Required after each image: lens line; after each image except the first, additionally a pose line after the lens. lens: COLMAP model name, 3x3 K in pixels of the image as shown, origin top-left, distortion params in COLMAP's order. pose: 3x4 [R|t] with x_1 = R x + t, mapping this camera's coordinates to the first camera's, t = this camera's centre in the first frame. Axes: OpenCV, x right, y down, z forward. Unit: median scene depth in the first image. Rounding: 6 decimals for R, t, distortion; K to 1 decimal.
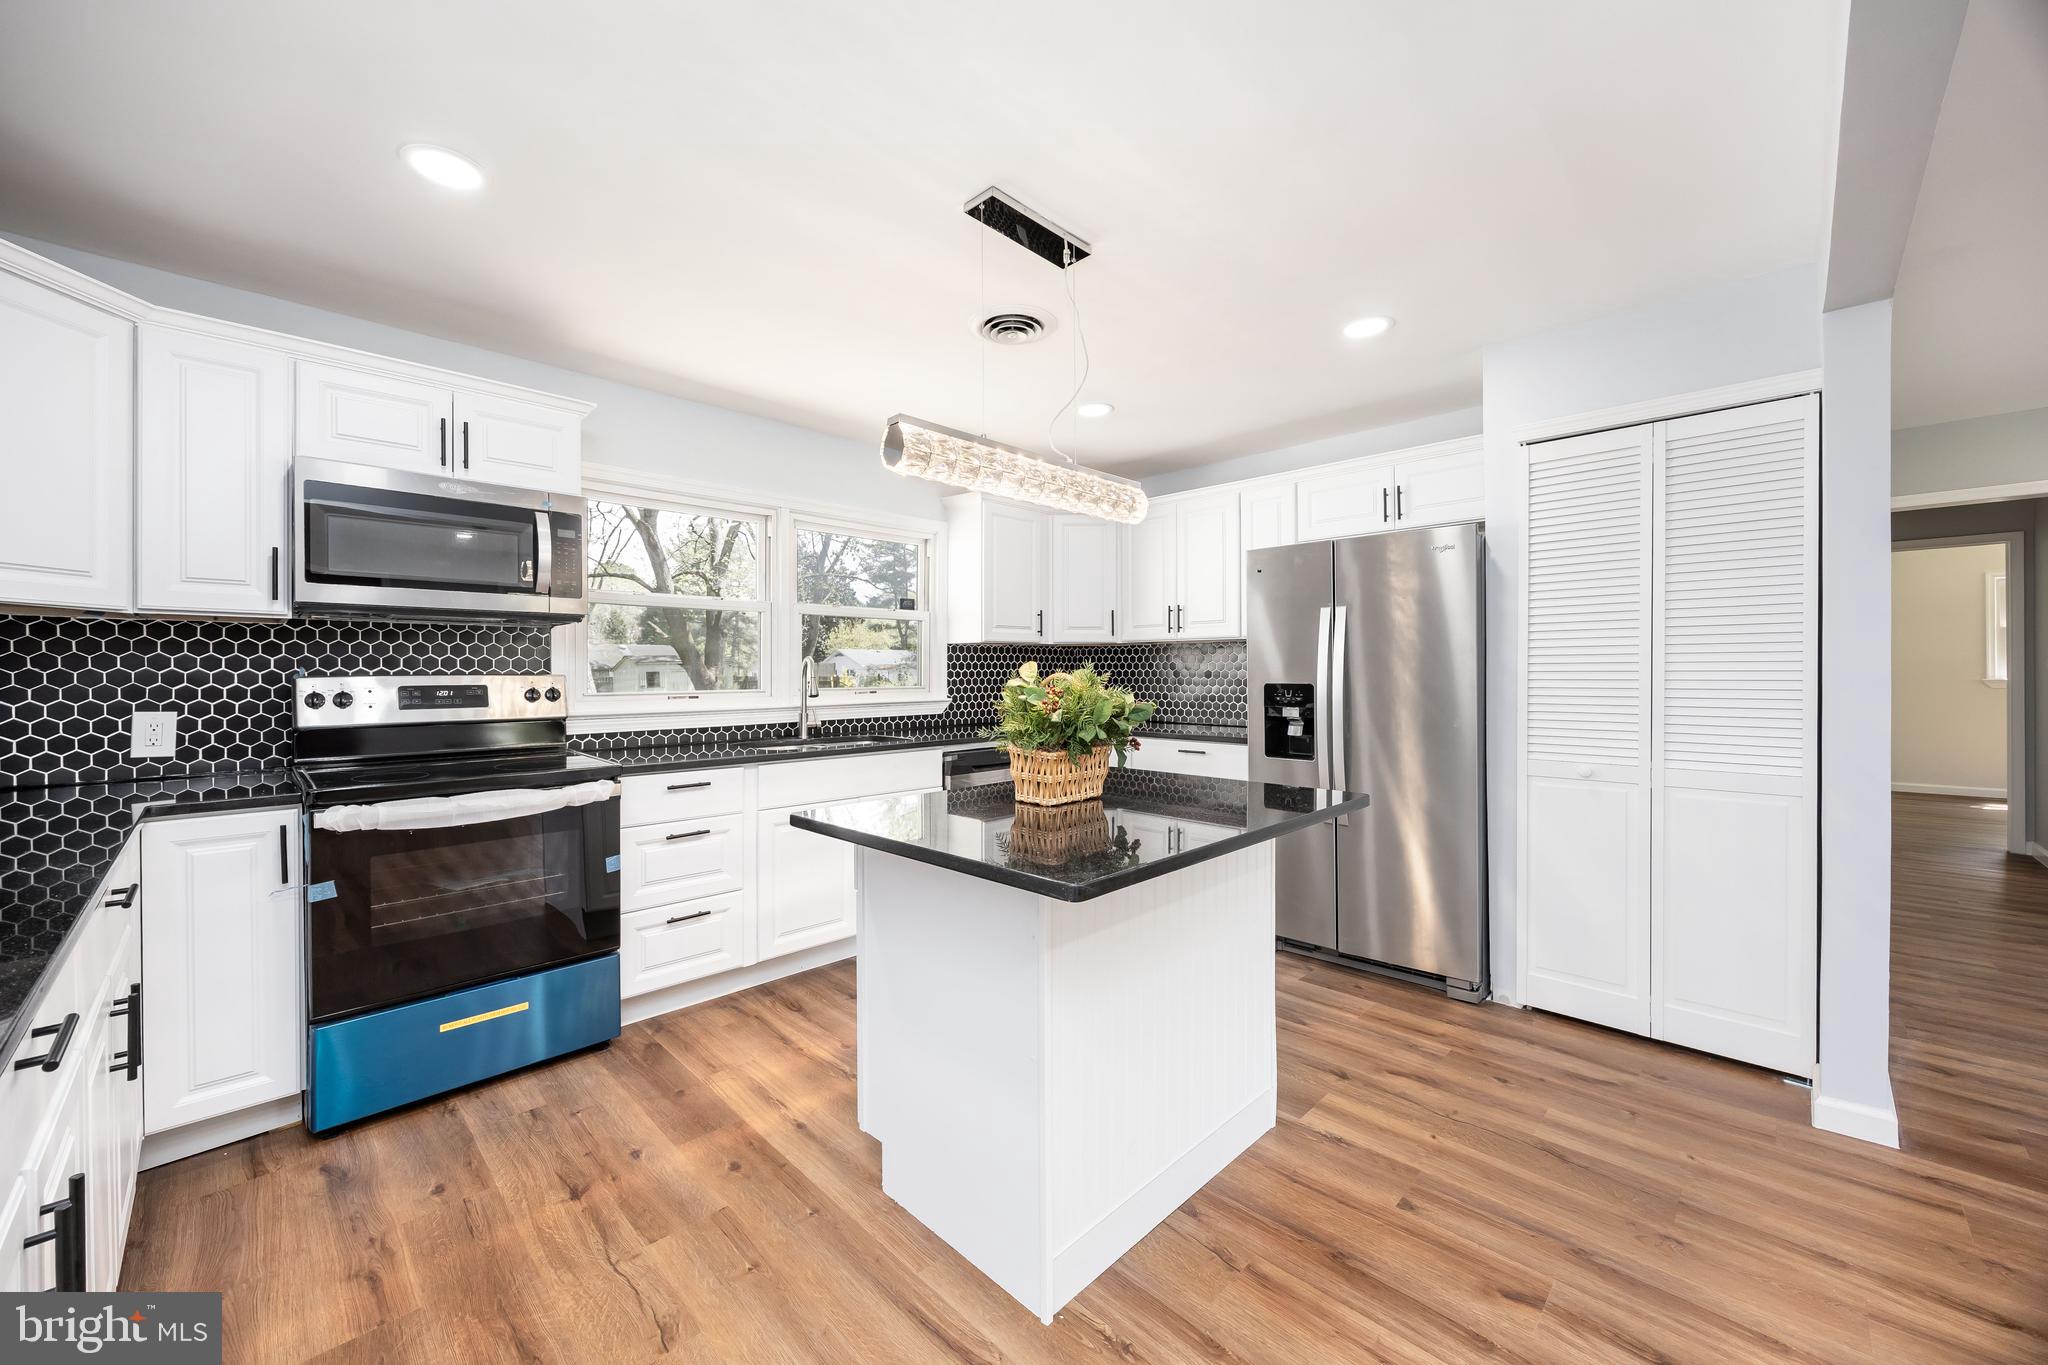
lens RADIAL K [[776.4, 0, 1019.3], [0, 776.4, 674.2], [0, 0, 1]] dist [-0.004349, 0.000555]
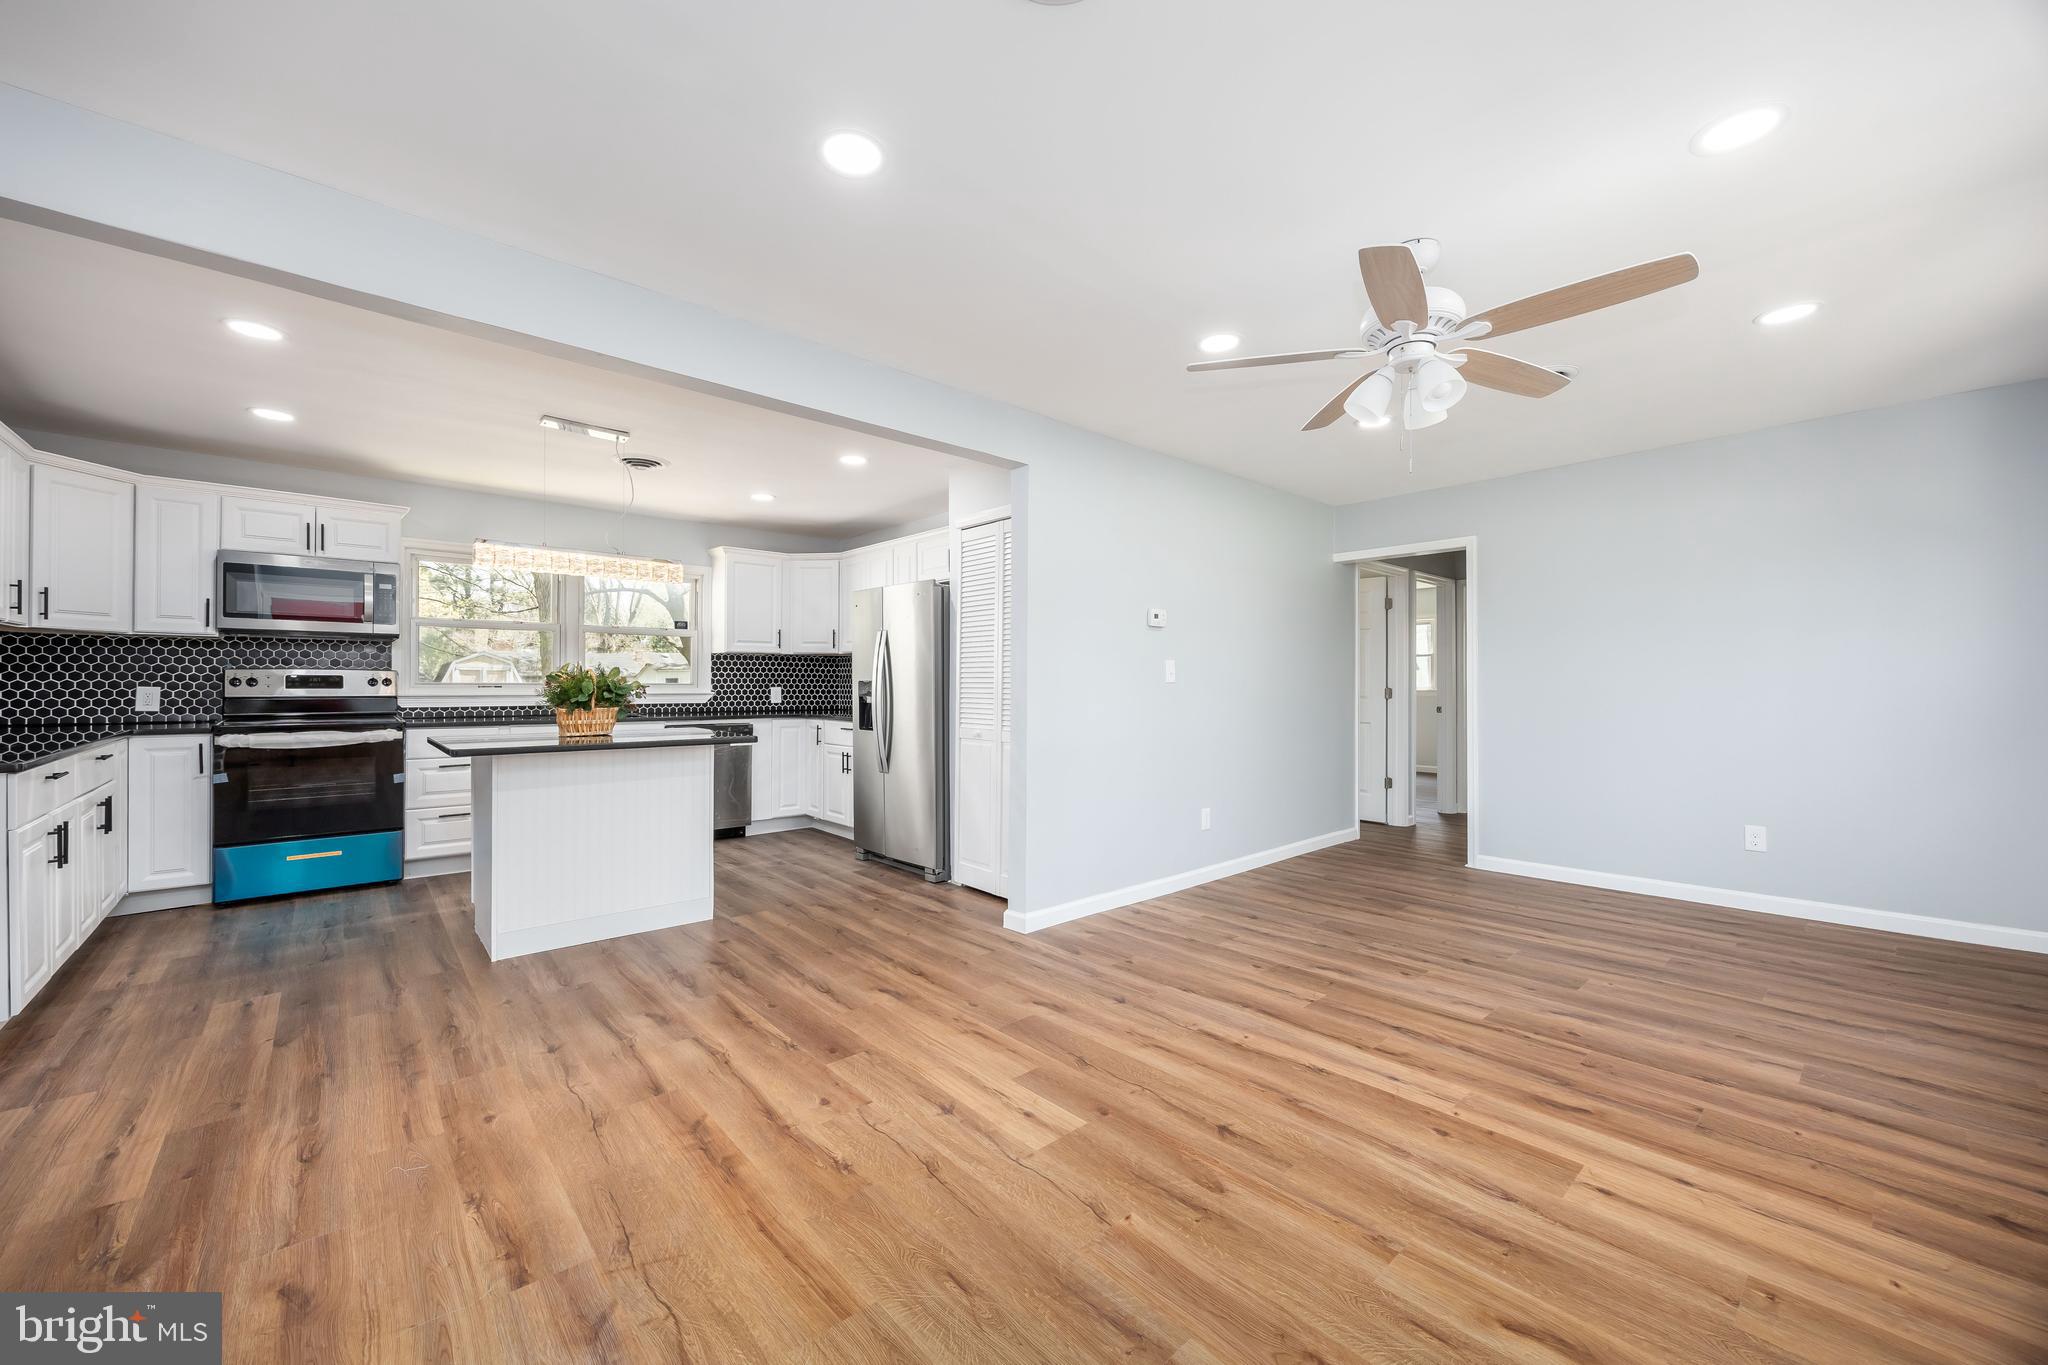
lens RADIAL K [[776.4, 0, 1020.2], [0, 776.4, 683.9], [0, 0, 1]] dist [-0.004349, 0.000555]
pose [[0.998091, 0.008755, -0.061133, 0.947468], [-0.008873, 0.999959, -0.001645, 0.023595], [0.061117, 0.002184, 0.998128, -0.631603]]
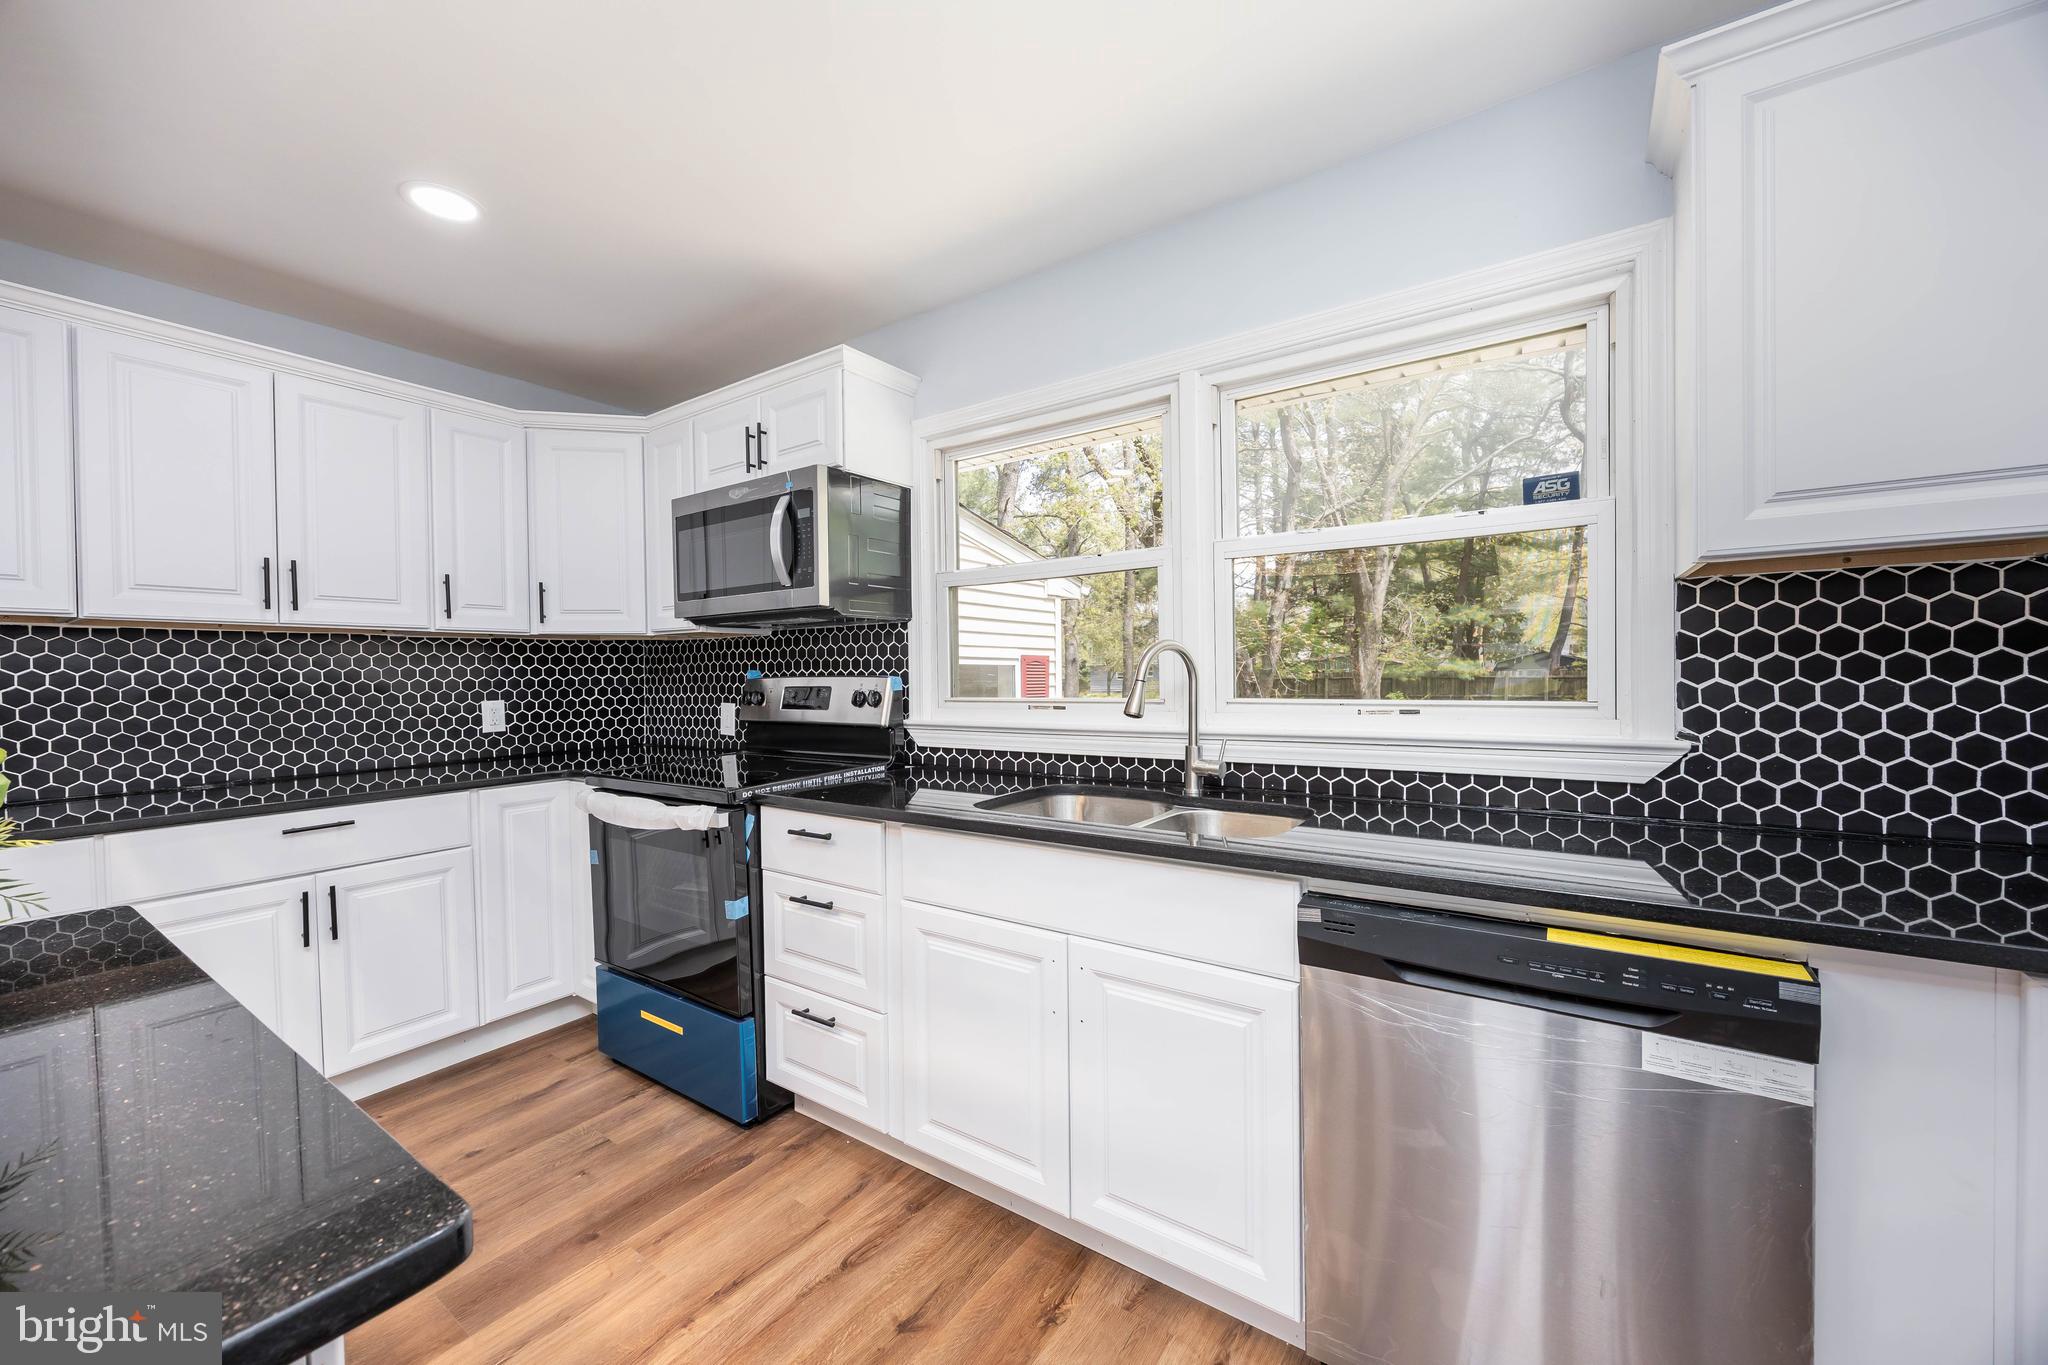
lens RADIAL K [[776.4, 0, 1027.2], [0, 776.4, 685.3], [0, 0, 1]] dist [-0.004349, 0.000555]
pose [[0.177727, 0.016865, -0.983935, 0.322739], [0.010484, 0.999764, 0.019030, -0.004105], [0.984024, -0.013697, 0.177508, 1.137351]]
